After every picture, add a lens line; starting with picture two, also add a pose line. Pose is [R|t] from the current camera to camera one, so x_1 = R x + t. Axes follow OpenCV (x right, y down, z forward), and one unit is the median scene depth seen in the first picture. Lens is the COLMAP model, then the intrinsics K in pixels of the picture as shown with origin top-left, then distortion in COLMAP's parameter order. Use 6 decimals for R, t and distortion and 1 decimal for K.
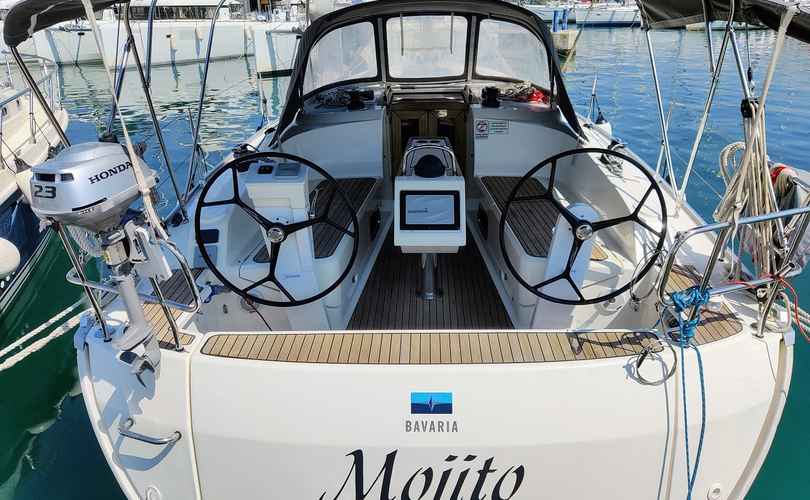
lens RADIAL K [[678.0, 0, 405.2], [0, 678.0, 253.5], [0, 0, 1]] dist [-0.035765, -0.006948]
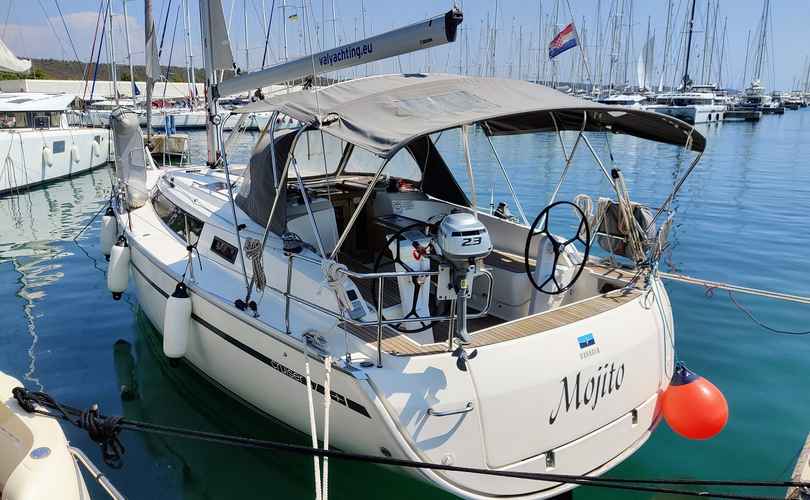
lens RADIAL K [[678.0, 0, 404.5], [0, 678.0, 248.7], [0, 0, 1]] dist [-0.035765, -0.006948]
pose [[0.785351, -0.129698, 0.605312, -1.299373], [0.217589, 0.973249, -0.073772, 0.009184], [-0.579551, 0.189646, 0.792562, -0.179002]]
